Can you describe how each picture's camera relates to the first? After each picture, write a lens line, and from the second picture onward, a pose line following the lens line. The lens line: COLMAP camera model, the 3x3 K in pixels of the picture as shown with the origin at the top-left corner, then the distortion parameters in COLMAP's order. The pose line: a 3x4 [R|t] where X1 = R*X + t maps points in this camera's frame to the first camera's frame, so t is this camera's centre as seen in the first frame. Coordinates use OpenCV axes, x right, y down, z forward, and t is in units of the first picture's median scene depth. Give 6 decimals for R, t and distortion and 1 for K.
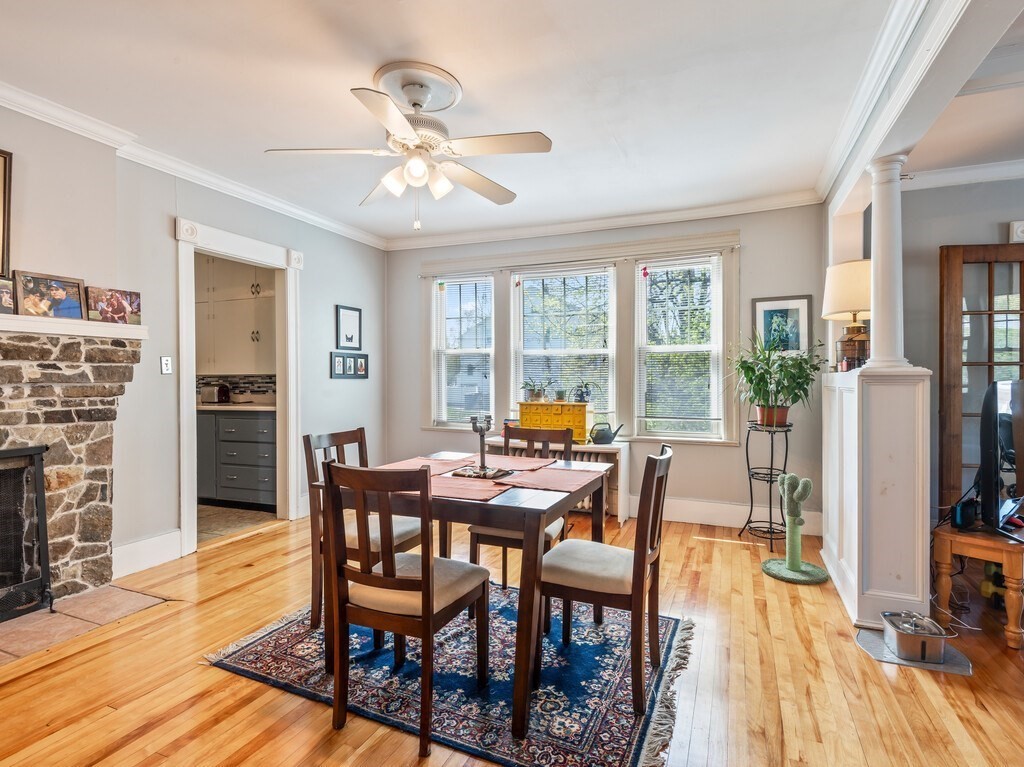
lens RADIAL K [[541.6, 0, 514.1], [0, 541.6, 379.2], [0, 0, 1]] dist [0.036885, -0.027621]
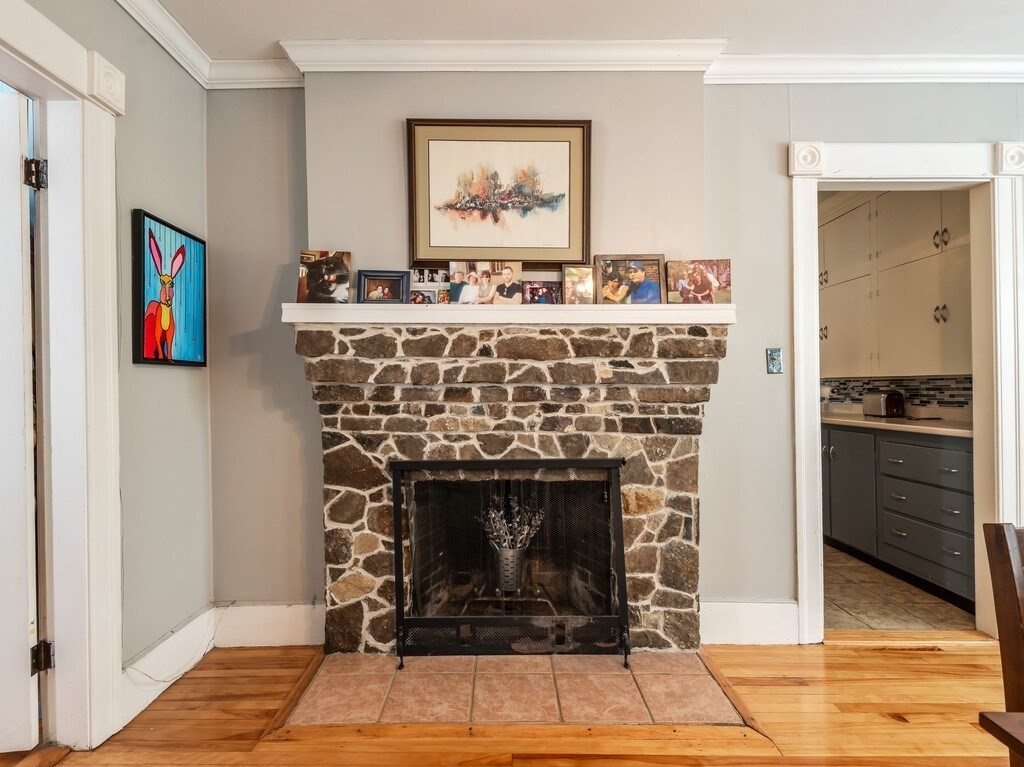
lens RADIAL K [[541.6, 0, 514.1], [0, 541.6, 379.2], [0, 0, 1]] dist [0.036885, -0.027621]
pose [[0.398092, -0.005807, -0.917327, -0.149426], [-0.006712, 0.999935, -0.009243, 0.007688], [0.917321, 0.009837, 0.398027, 0.482826]]
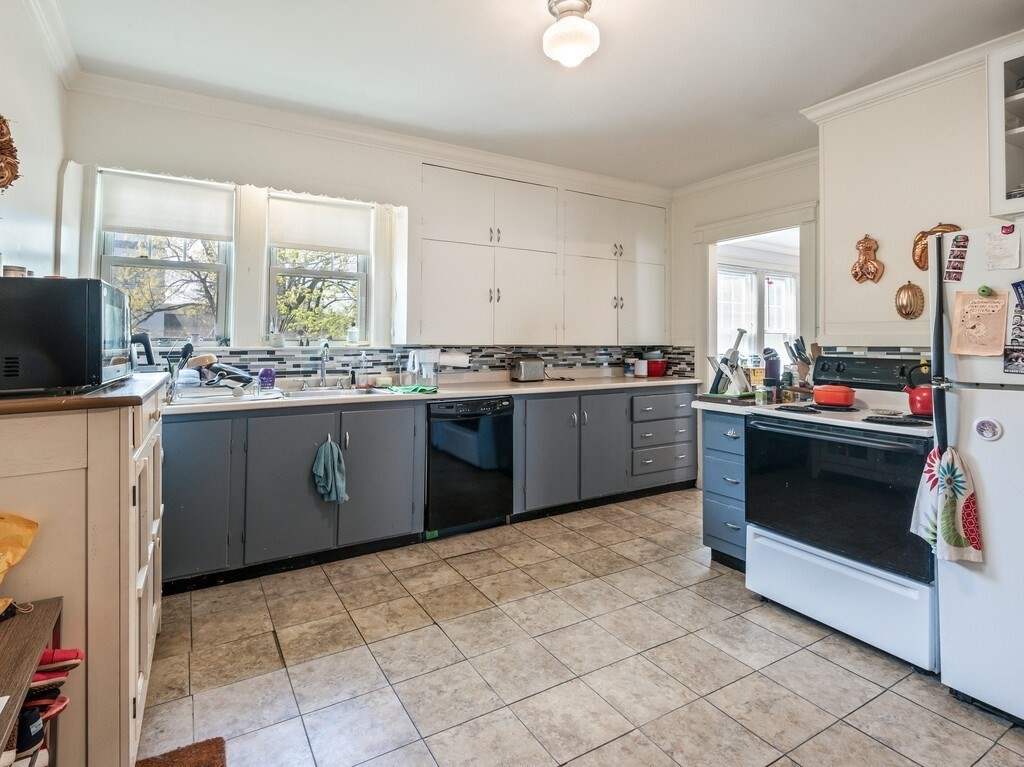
lens RADIAL K [[541.6, 0, 514.1], [0, 541.6, 379.2], [0, 0, 1]] dist [0.036885, -0.027621]
pose [[0.588343, -0.037449, 0.807744, -2.086123], [0.009923, 0.999186, 0.039097, 0.018415], [-0.808551, -0.014988, 0.588235, 0.964856]]
